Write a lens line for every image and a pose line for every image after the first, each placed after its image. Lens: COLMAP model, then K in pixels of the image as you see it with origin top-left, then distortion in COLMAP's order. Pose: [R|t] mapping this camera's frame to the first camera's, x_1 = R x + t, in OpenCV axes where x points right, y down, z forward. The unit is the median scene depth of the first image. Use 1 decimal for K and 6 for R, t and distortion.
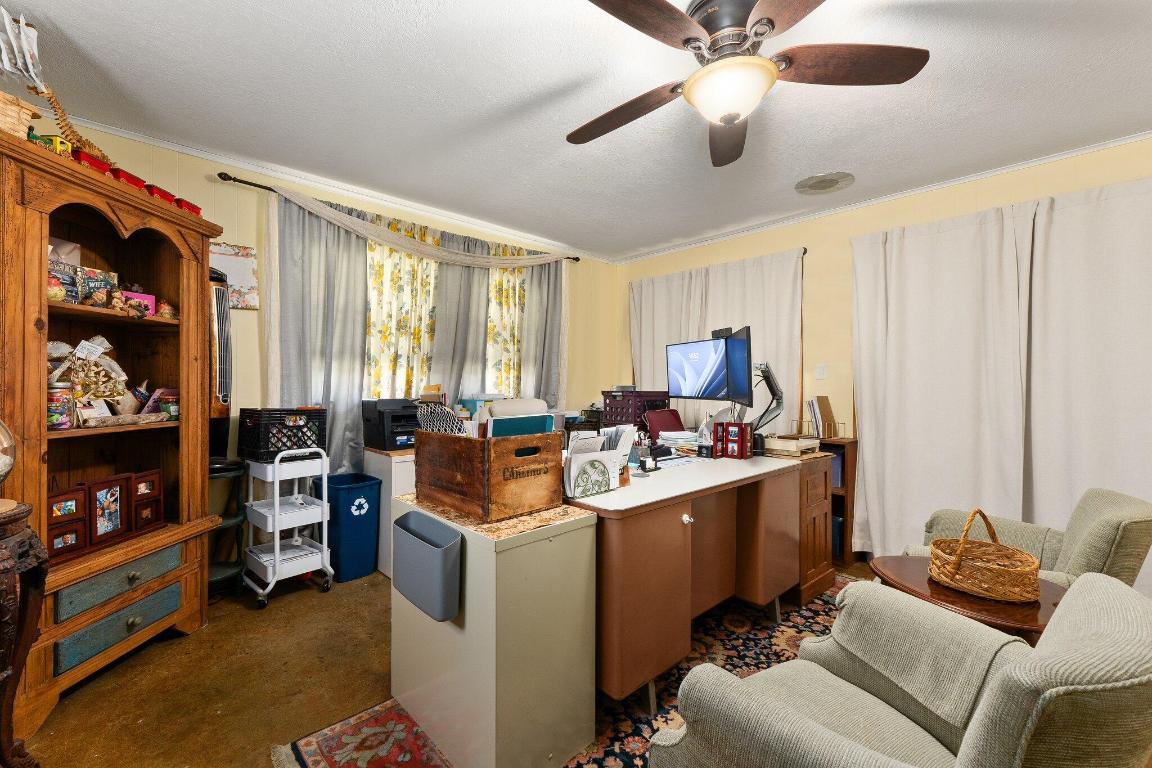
lens RADIAL K [[477.0, 0, 576.0], [0, 477.0, 384.0], [0, 0, 1]] dist [-0.000819, -0.000029]
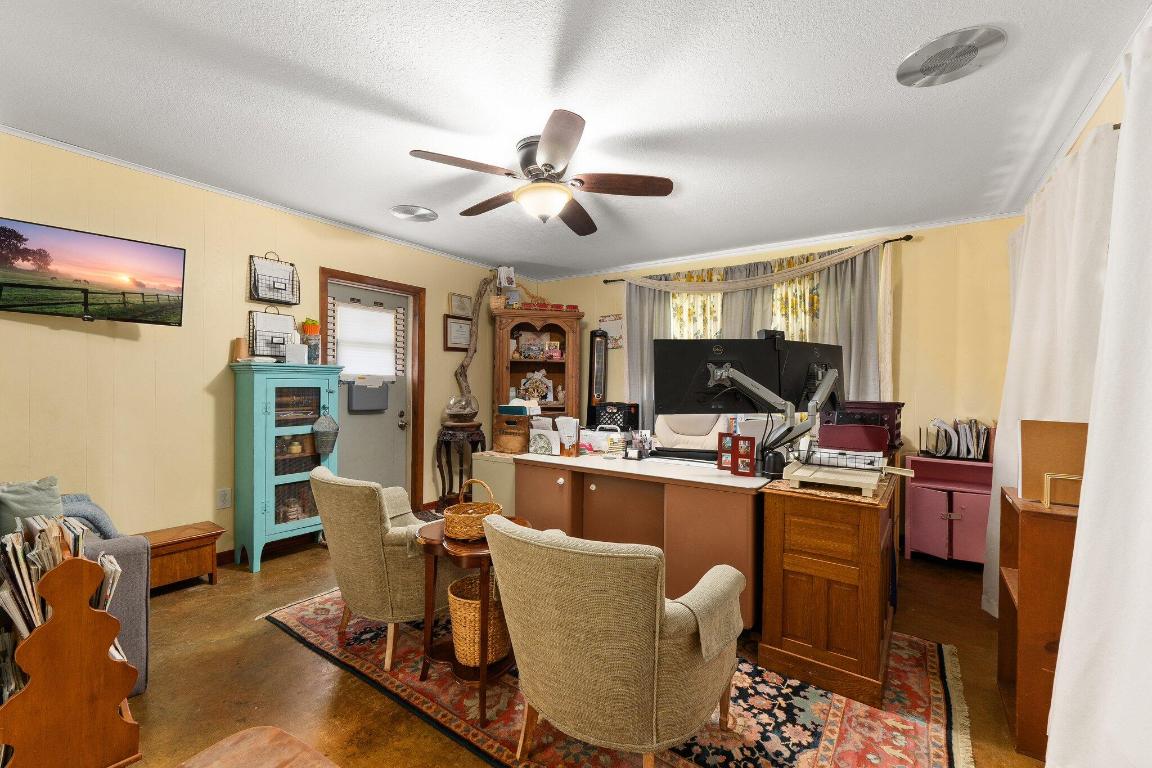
lens RADIAL K [[483.0, 0, 576.0], [0, 483.0, 384.0], [0, 0, 1]] dist [0.001826, 0.000292]
pose [[0.203758, 0.000179, -0.979021, 0.933827], [-0.007926, 0.999968, -0.001467, -0.012601], [0.978989, 0.008058, 0.203753, 0.390909]]
